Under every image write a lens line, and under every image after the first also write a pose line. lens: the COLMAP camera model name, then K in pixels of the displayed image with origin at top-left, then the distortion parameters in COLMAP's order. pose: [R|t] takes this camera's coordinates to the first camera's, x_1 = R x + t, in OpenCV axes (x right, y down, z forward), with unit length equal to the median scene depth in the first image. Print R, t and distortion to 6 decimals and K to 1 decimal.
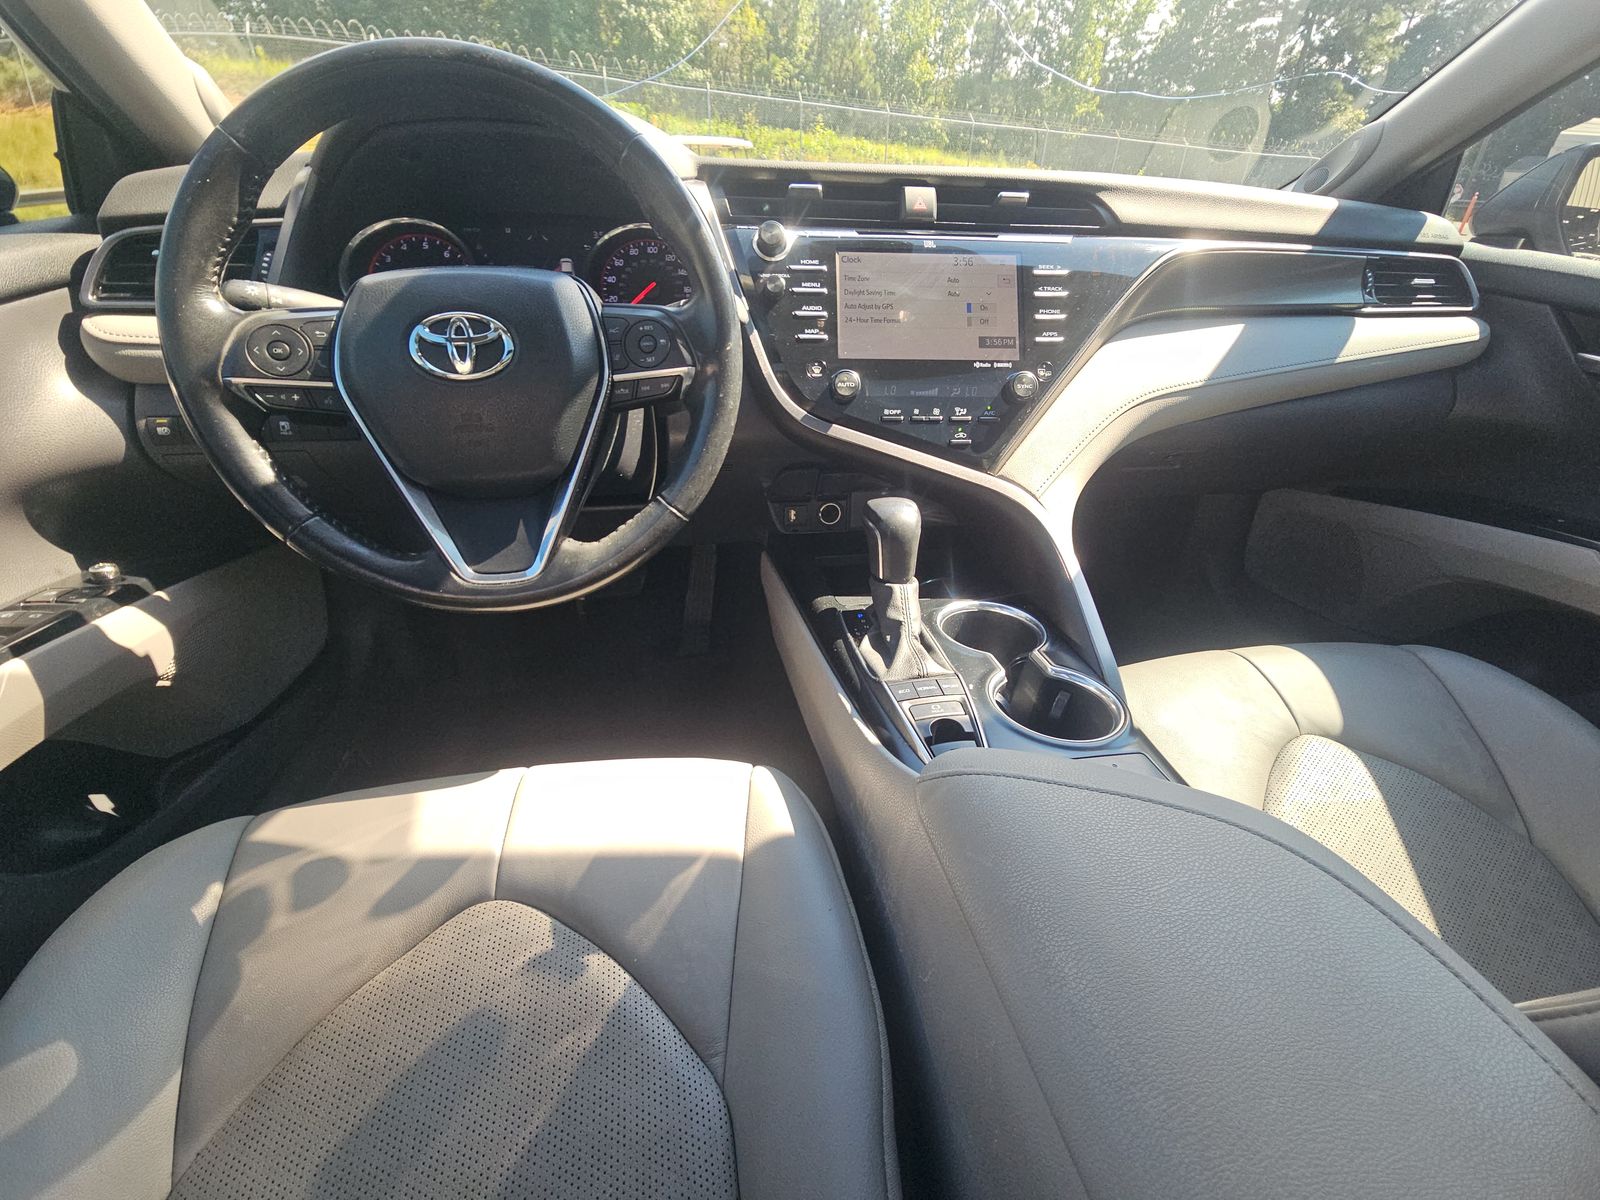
lens RADIAL K [[642.1, 0, 800.0], [0, 642.1, 600.0], [0, 0, 1]] dist [-0.000186, -0.008498]
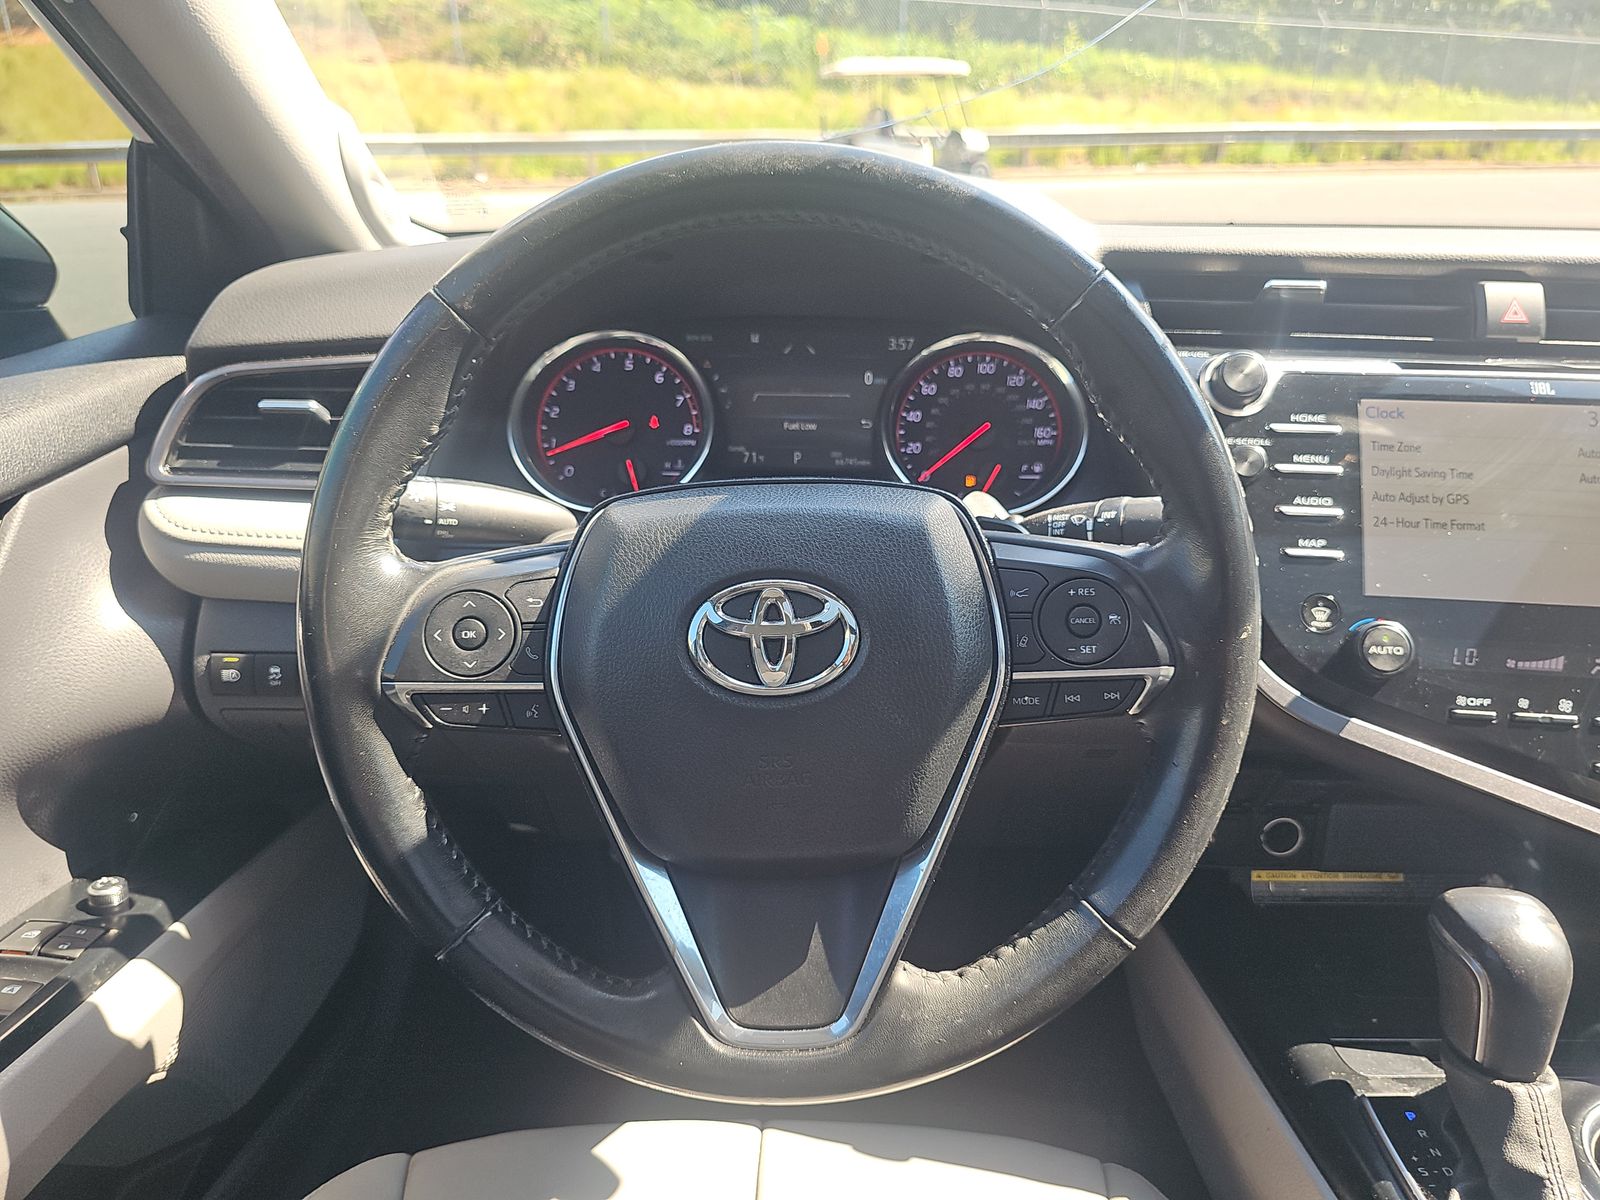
lens RADIAL K [[1059.1, 0, 800.0], [0, 1059.1, 600.0], [0, 0, 1]] dist [0.016928, -0.041969]
pose [[0.981213, 0.053549, -0.185346, -0.249609], [-0.080798, 0.986457, -0.142742, -0.222375], [0.175192, 0.155036, 0.972251, 0.070809]]
